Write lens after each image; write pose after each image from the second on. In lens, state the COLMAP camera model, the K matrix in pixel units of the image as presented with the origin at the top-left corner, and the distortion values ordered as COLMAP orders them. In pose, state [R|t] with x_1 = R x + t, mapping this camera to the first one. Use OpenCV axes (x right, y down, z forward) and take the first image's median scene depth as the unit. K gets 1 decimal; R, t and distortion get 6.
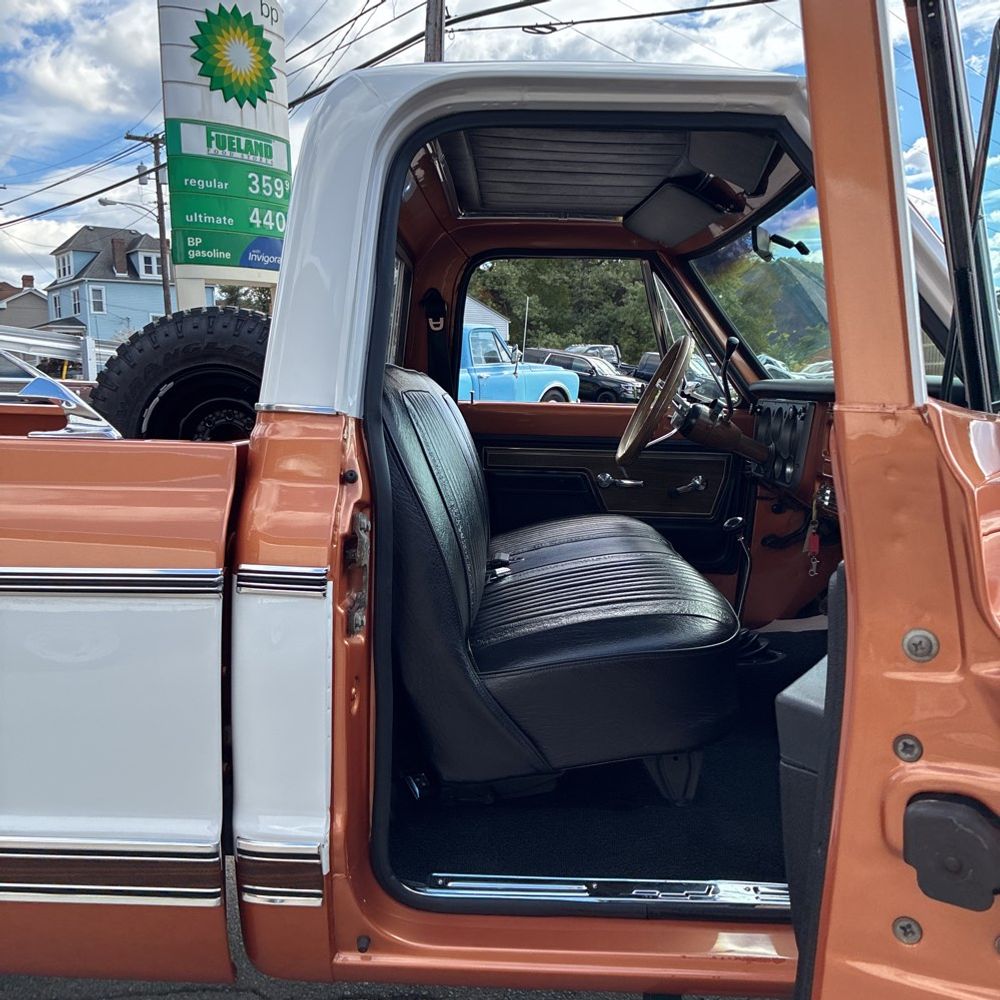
lens RADIAL K [[1021.7, 0, 502.7], [0, 1021.7, 504.4], [0, 0, 1]] dist [0.017055, 0.000000]
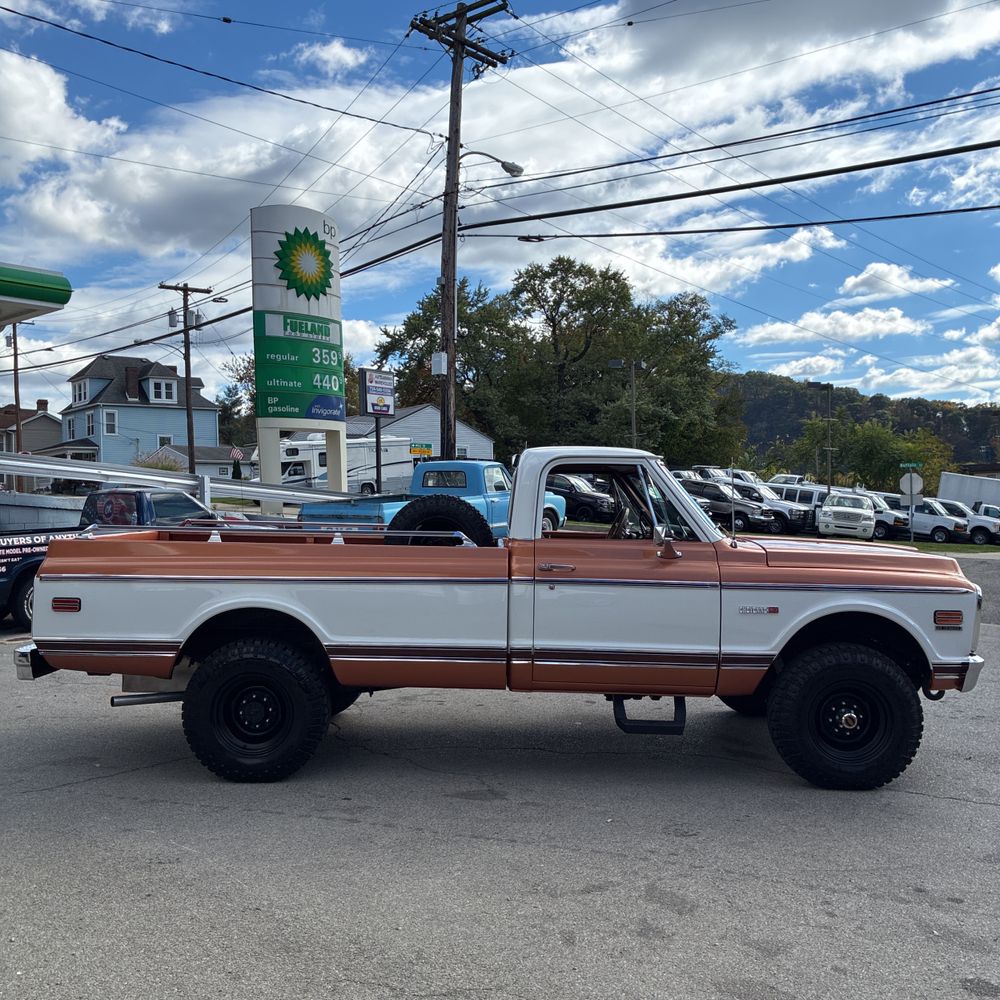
lens RADIAL K [[1021.7, 0, 498.7], [0, 1021.7, 496.9], [0, 0, 1]] dist [0.017055, 0.000000]
pose [[0.999790, -0.005813, 0.019639, -0.035409], [0.008025, 0.993388, -0.114521, 0.018979], [-0.018844, 0.114654, 0.993227, -0.284258]]
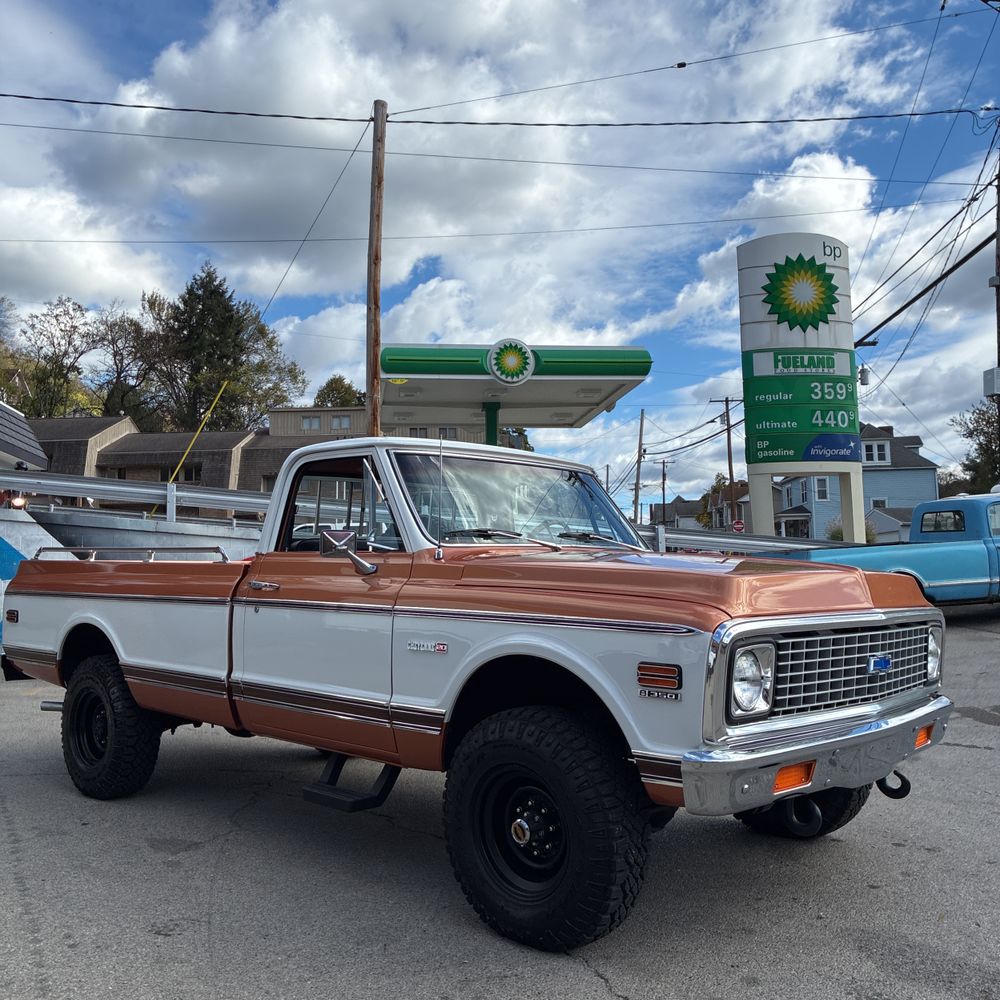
lens RADIAL K [[1021.7, 0, 493.8], [0, 1021.7, 502.9], [0, 0, 1]] dist [0.017055, 0.000000]
pose [[0.748130, -0.056663, -0.661129, 0.250180], [-0.062483, 0.985905, -0.155204, 0.021074], [0.660604, 0.157422, 0.734044, -0.093343]]
